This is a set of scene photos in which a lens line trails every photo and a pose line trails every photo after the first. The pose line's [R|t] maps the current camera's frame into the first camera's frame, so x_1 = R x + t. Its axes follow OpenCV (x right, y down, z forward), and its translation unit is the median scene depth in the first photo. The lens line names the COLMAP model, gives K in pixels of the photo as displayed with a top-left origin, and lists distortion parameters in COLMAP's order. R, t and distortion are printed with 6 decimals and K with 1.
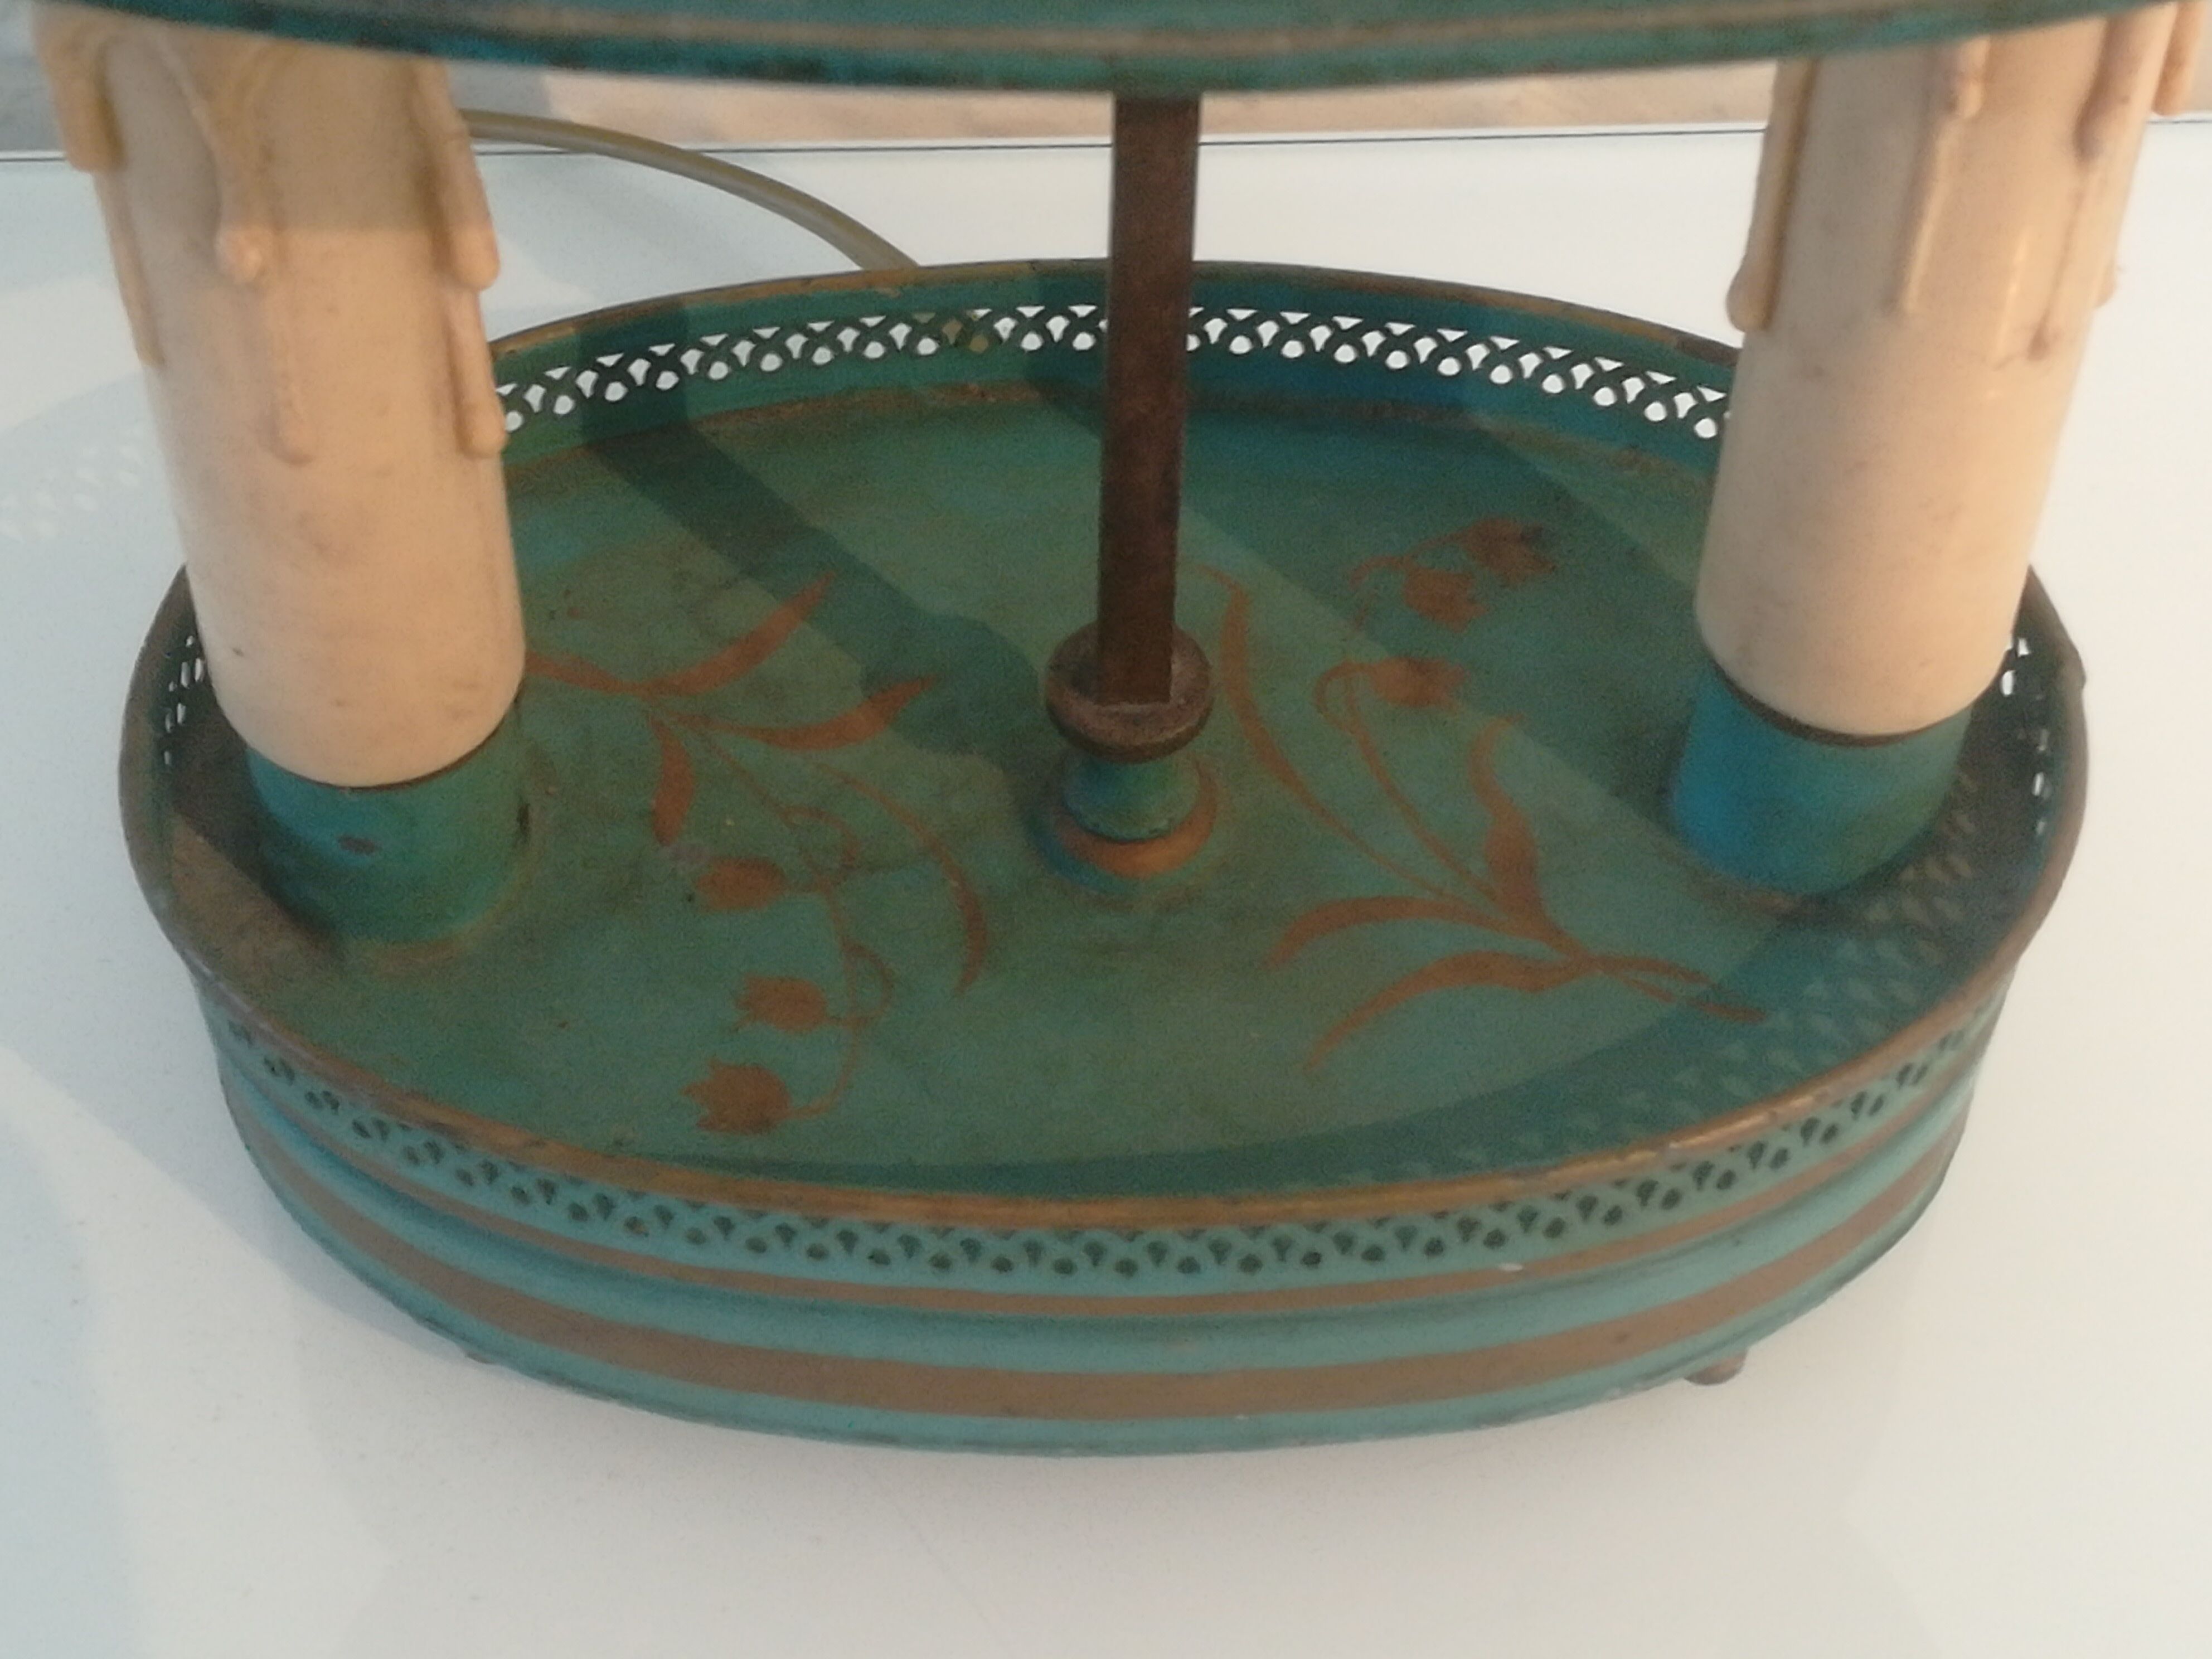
lens RADIAL K [[3895.7, 0, 1066.7], [0, 3895.7, 829.9], [0, 0, 1]] dist [-0.005837, 0.089222]
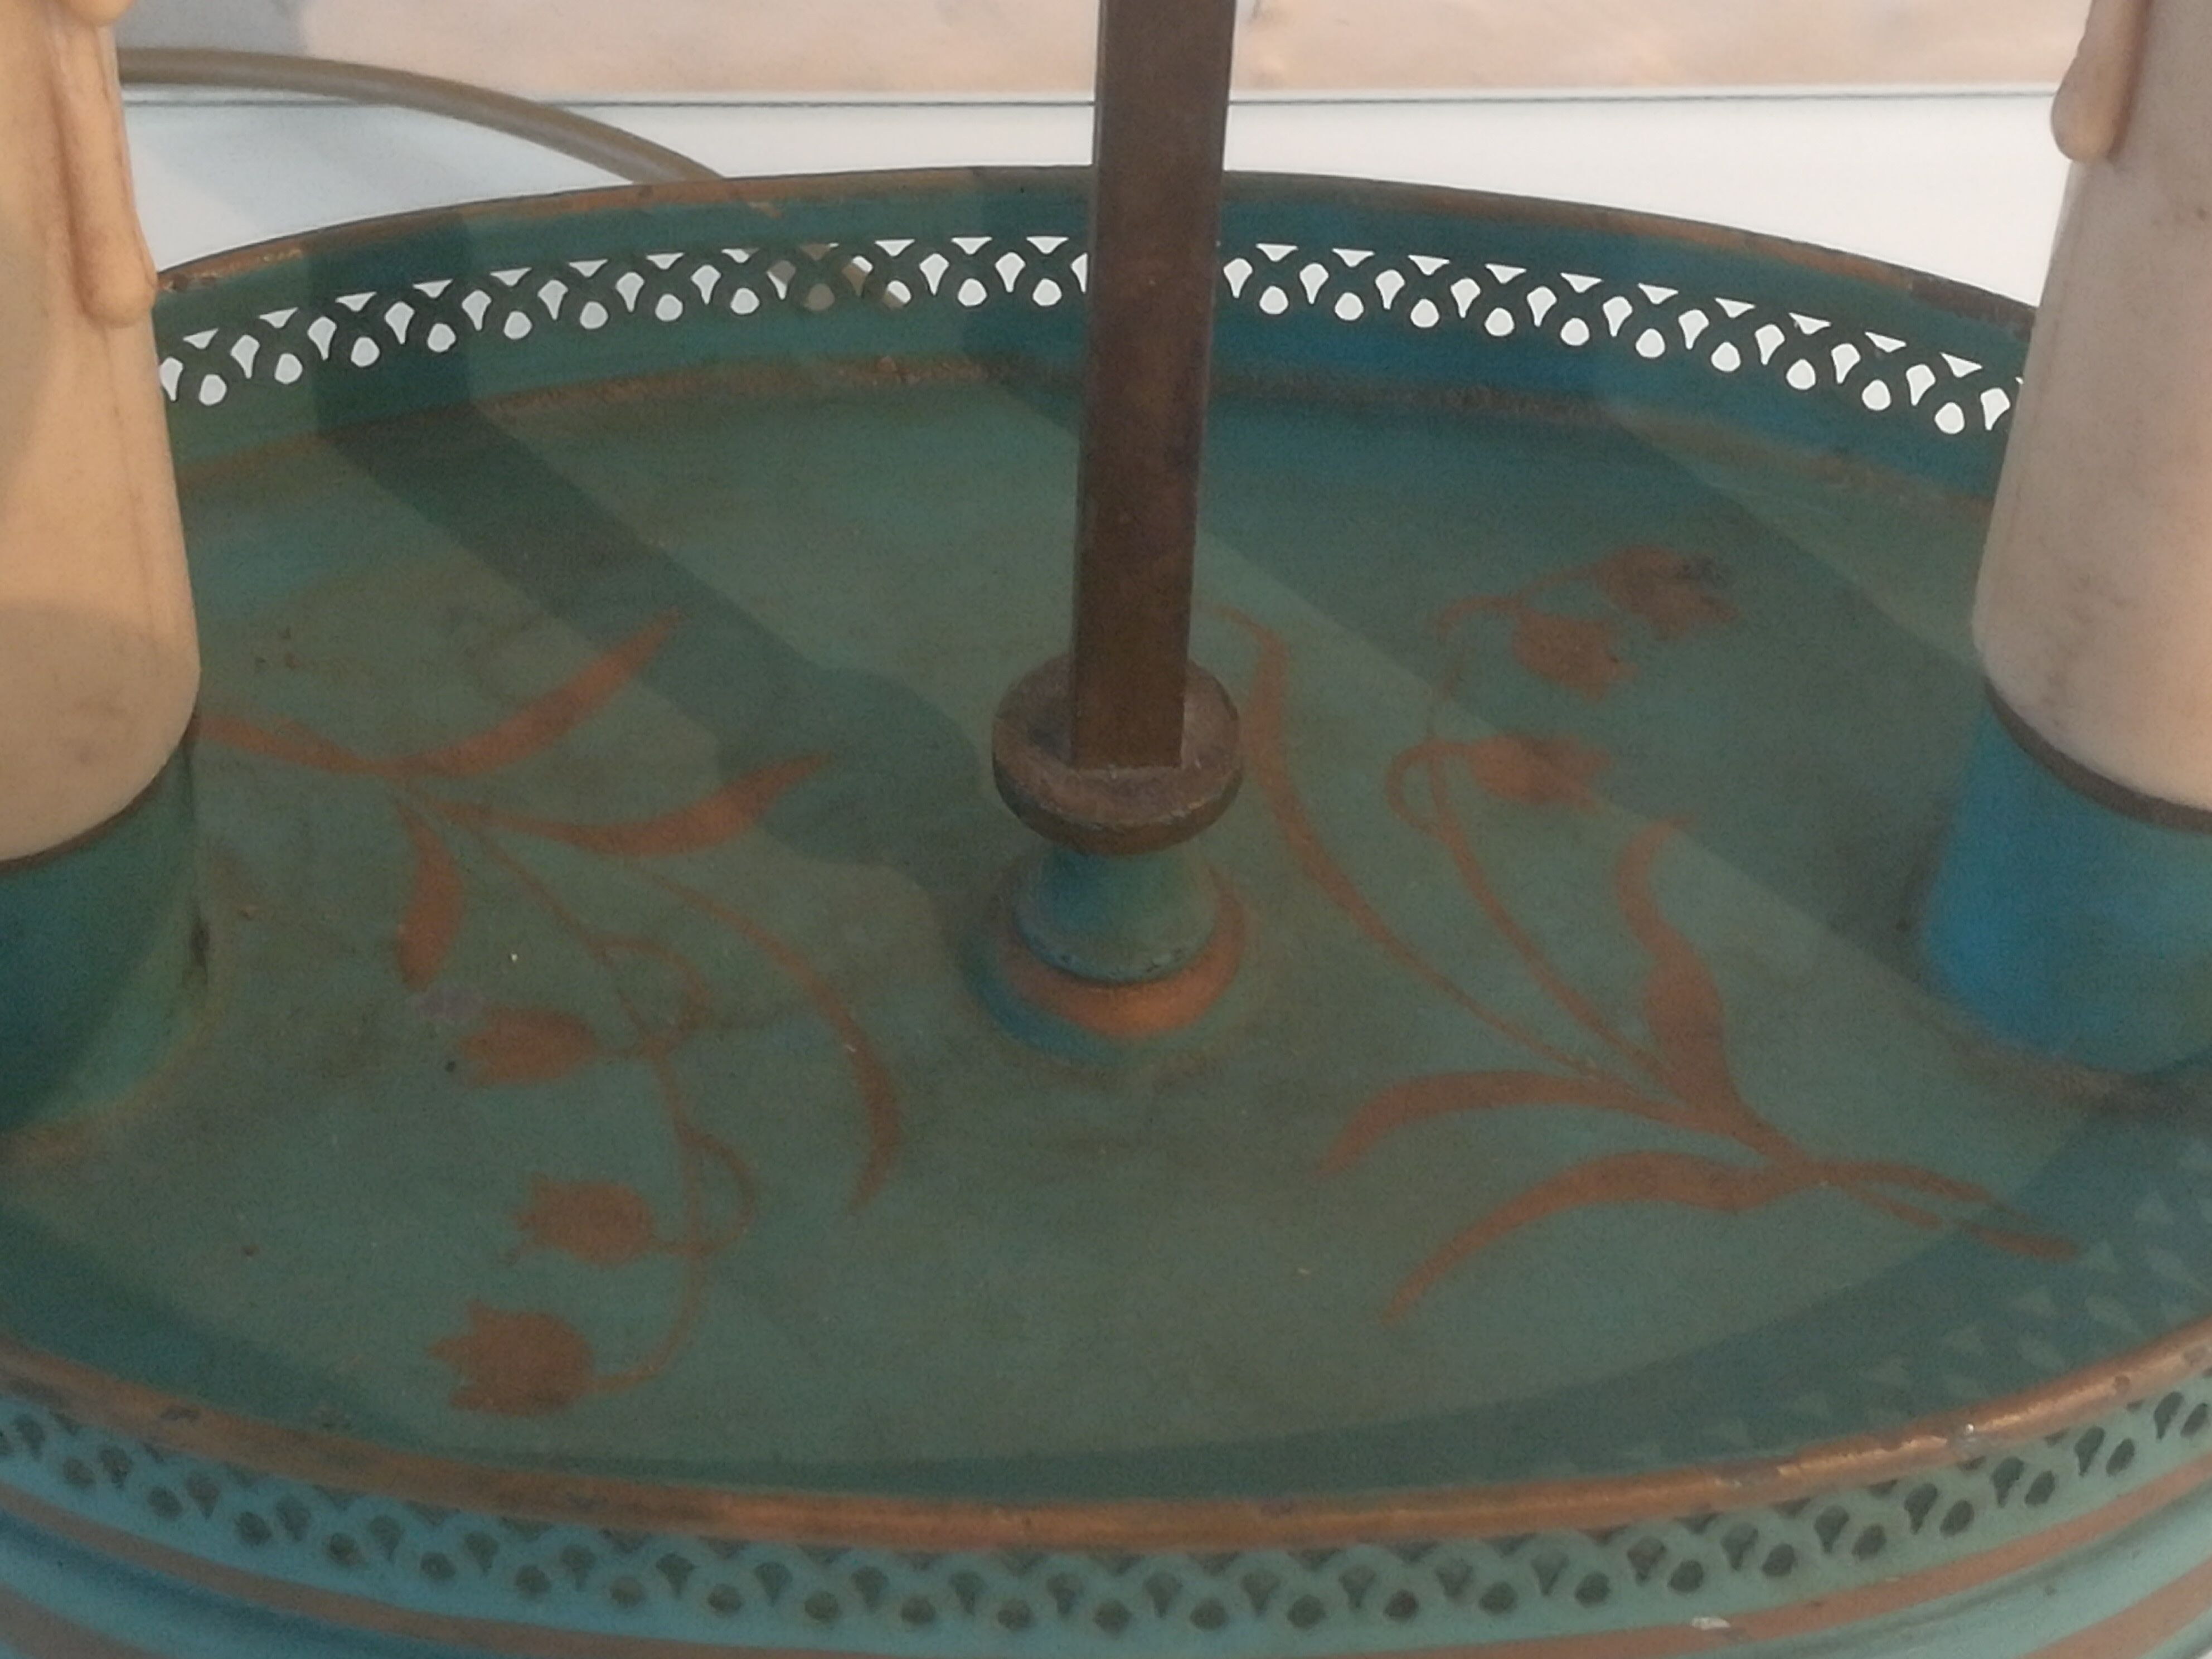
lens RADIAL K [[4642.6, 0, 1106.0], [0, 4642.6, 829.5], [0, 0, 1]] dist [0.114608, -0.901632]
pose [[0.999678, 0.008987, 0.023739, -0.004488], [-0.007059, 0.996763, -0.080080, 0.040155], [-0.024382, 0.079887, 0.996506, 0.207109]]
